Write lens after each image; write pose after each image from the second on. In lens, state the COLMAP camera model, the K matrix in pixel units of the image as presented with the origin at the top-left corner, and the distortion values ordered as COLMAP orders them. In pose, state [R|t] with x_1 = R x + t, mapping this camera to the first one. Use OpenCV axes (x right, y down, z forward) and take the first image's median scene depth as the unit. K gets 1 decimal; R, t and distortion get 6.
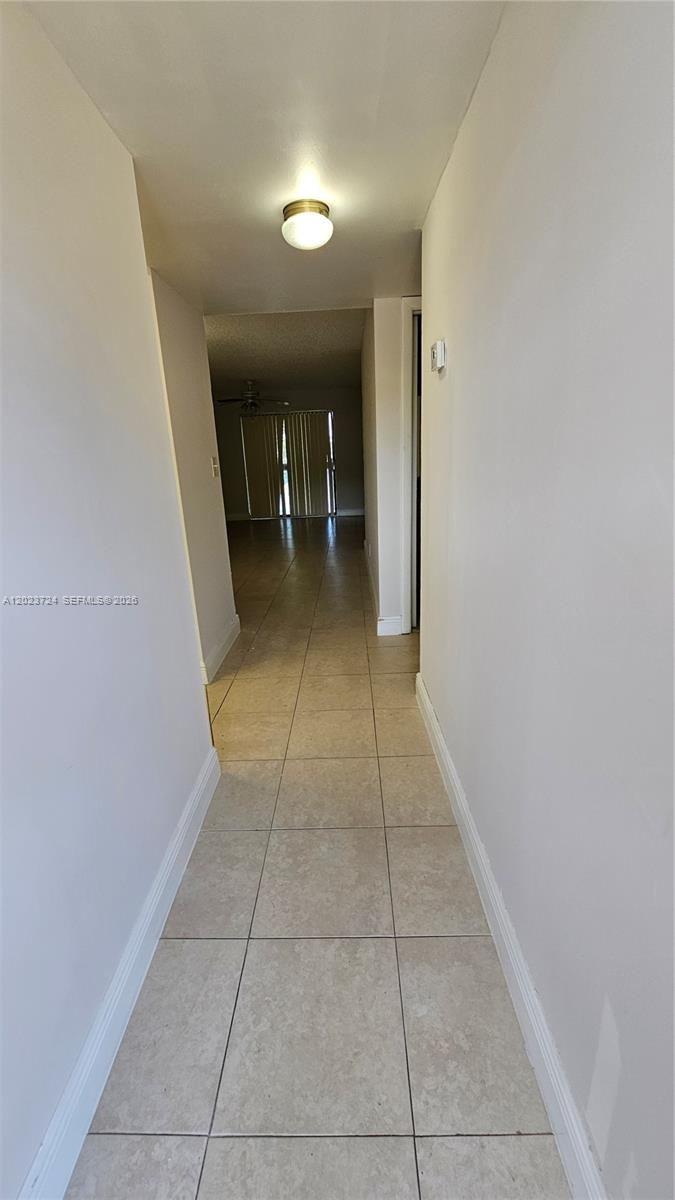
lens RADIAL K [[484.0, 0, 337.5], [0, 484.0, 600.0], [0, 0, 1]] dist [0.002083, 0.000209]
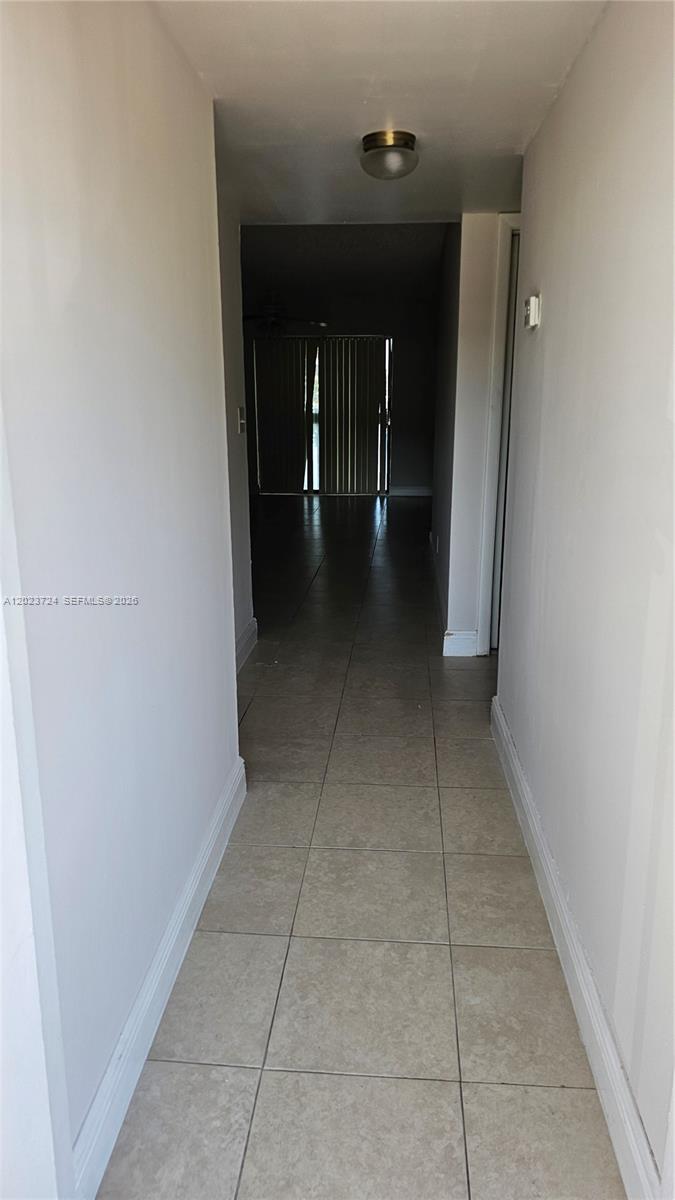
lens RADIAL K [[794.3, 0, 337.5], [0, 794.3, 600.0], [0, 0, 1]] dist [0.039159, -0.002962]
pose [[0.997183, 0.053609, -0.052470, -0.045019], [-0.055778, 0.997610, -0.040785, 0.107689], [0.050158, 0.043597, 0.997789, -0.506886]]
